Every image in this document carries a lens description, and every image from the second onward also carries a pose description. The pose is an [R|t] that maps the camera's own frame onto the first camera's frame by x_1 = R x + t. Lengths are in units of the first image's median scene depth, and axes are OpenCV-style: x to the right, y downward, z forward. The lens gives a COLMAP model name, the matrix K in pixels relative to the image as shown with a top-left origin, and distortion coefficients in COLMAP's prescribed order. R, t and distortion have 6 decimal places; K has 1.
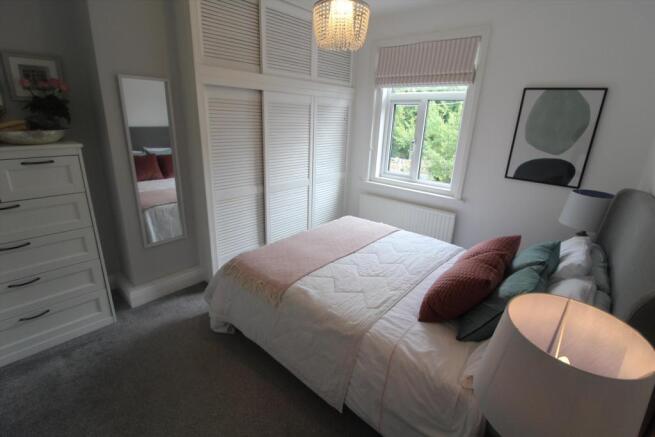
lens RADIAL K [[305.6, 0, 327.5], [0, 305.6, 218.5], [0, 0, 1]] dist [-0.028666, -0.000634]
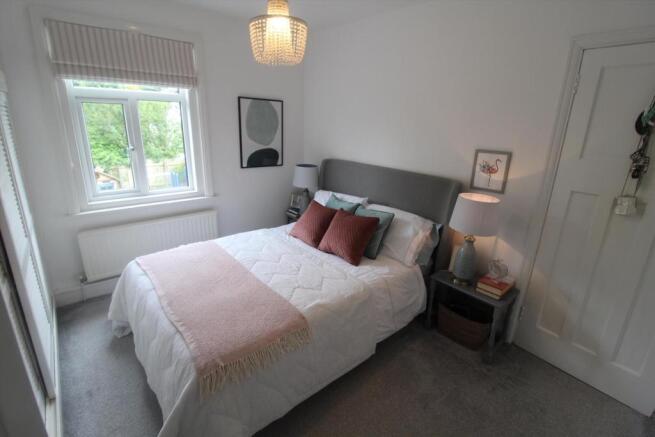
lens RADIAL K [[305.6, 0, 327.5], [0, 305.6, 218.5], [0, 0, 1]] dist [-0.028666, -0.000634]
pose [[0.122996, -0.325809, 0.937401, -0.676011], [0.285211, 0.916329, 0.281063, -0.219000], [-0.950540, 0.232787, 0.205629, 0.507499]]
